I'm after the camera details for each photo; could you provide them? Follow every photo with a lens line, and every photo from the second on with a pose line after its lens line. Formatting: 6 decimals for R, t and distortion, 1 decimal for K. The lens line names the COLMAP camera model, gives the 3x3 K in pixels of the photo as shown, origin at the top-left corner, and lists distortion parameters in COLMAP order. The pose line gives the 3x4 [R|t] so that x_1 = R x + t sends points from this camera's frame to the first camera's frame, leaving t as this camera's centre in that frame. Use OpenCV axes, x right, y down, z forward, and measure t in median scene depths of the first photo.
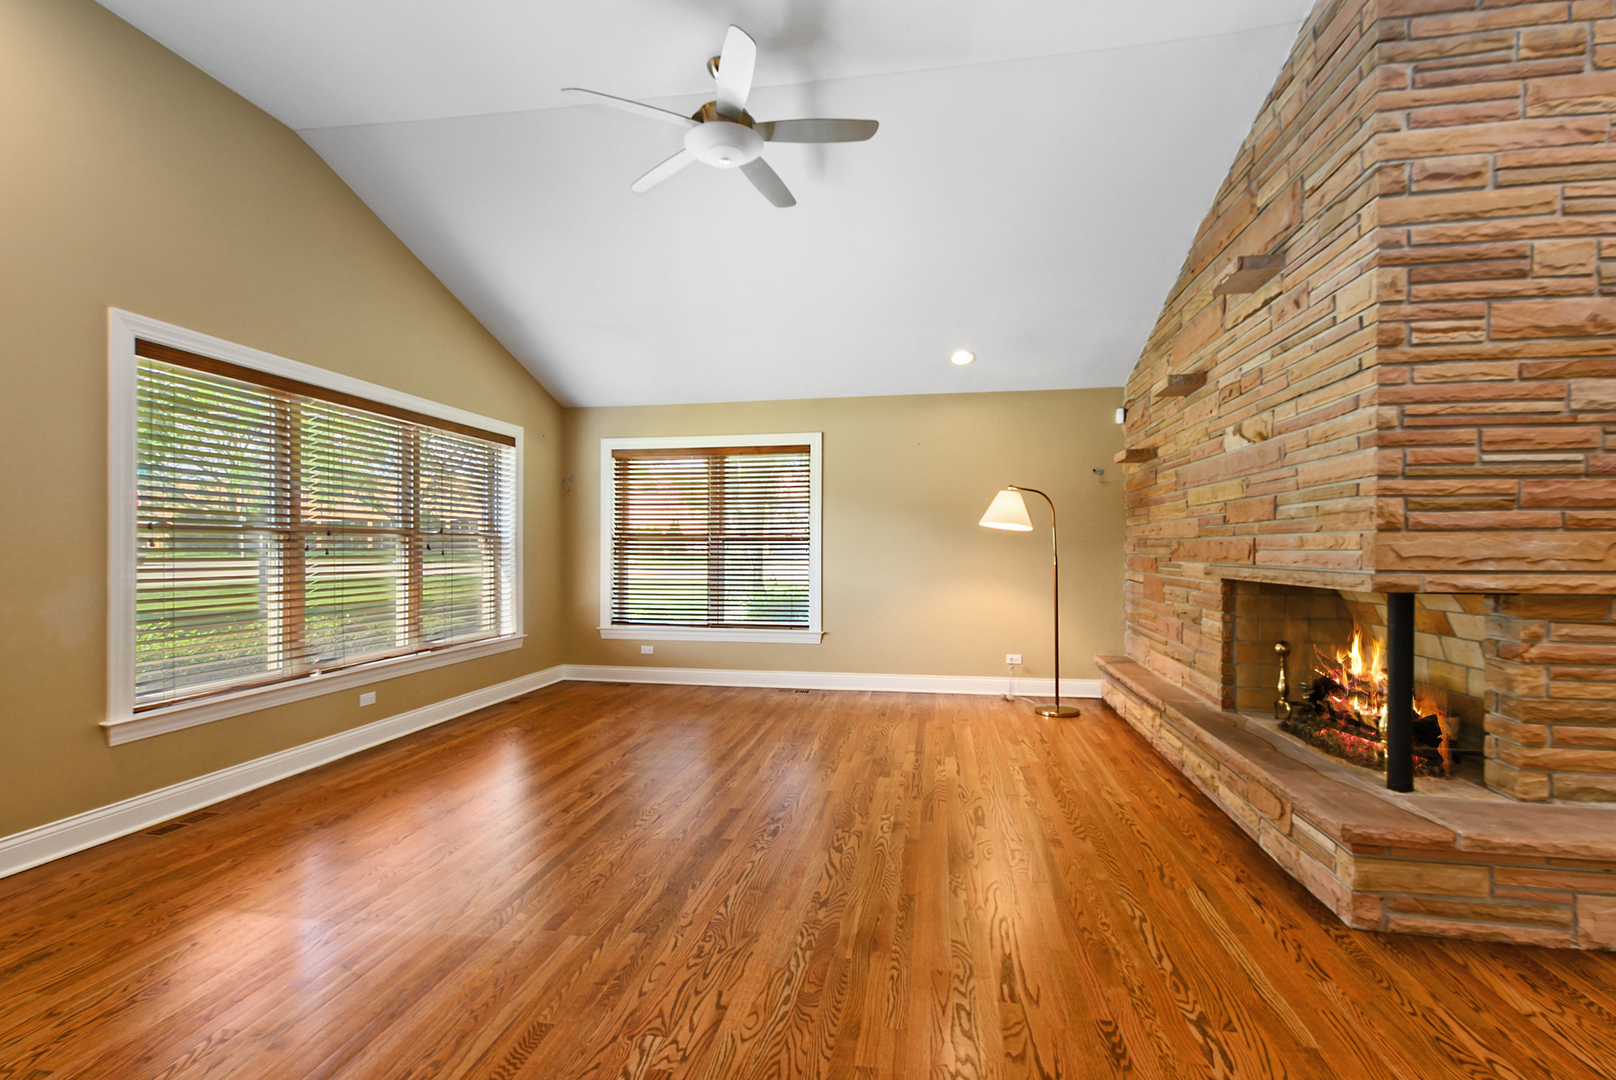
lens RADIAL K [[719.6, 0, 814.7], [0, 719.6, 542.5], [0, 0, 1]] dist [0.018707, -0.008908]
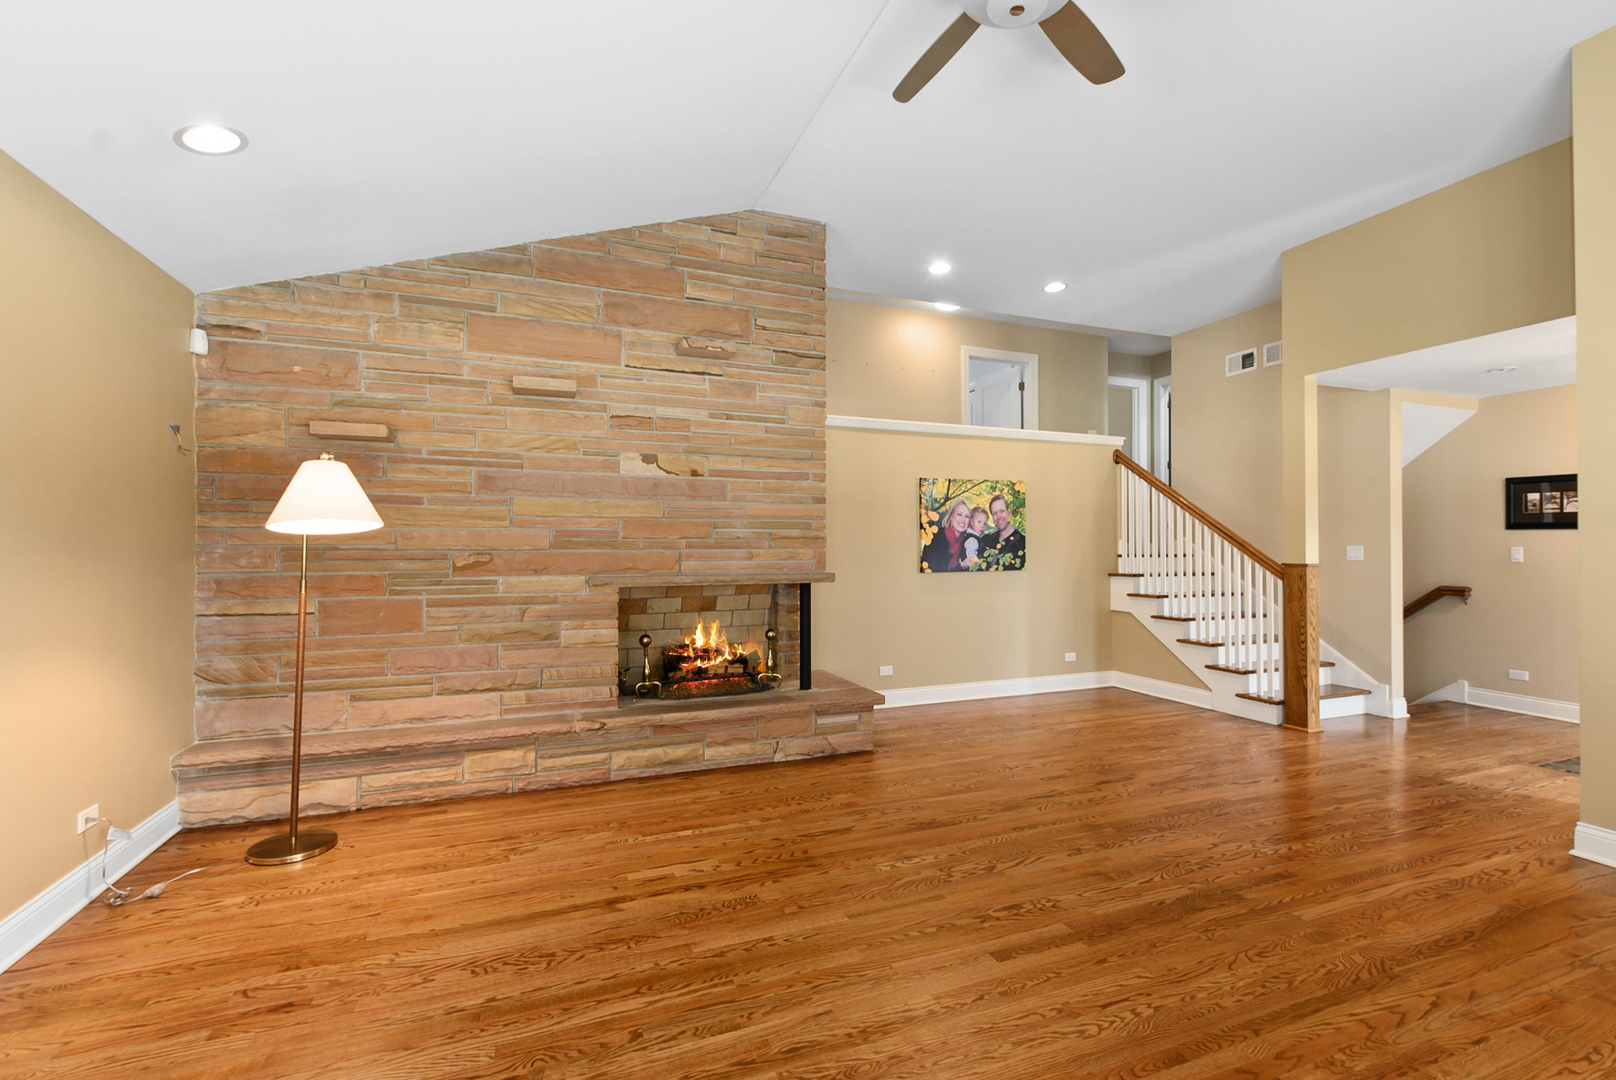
lens RADIAL K [[719.6, 0, 821.2], [0, 719.6, 545.4], [0, 0, 1]] dist [0.018707, -0.008908]
pose [[-0.530809, 0.002571, 0.847488, -0.625680], [-0.006384, 0.999955, -0.007032, -0.010616], [-0.847468, -0.009143, -0.530768, 1.571868]]
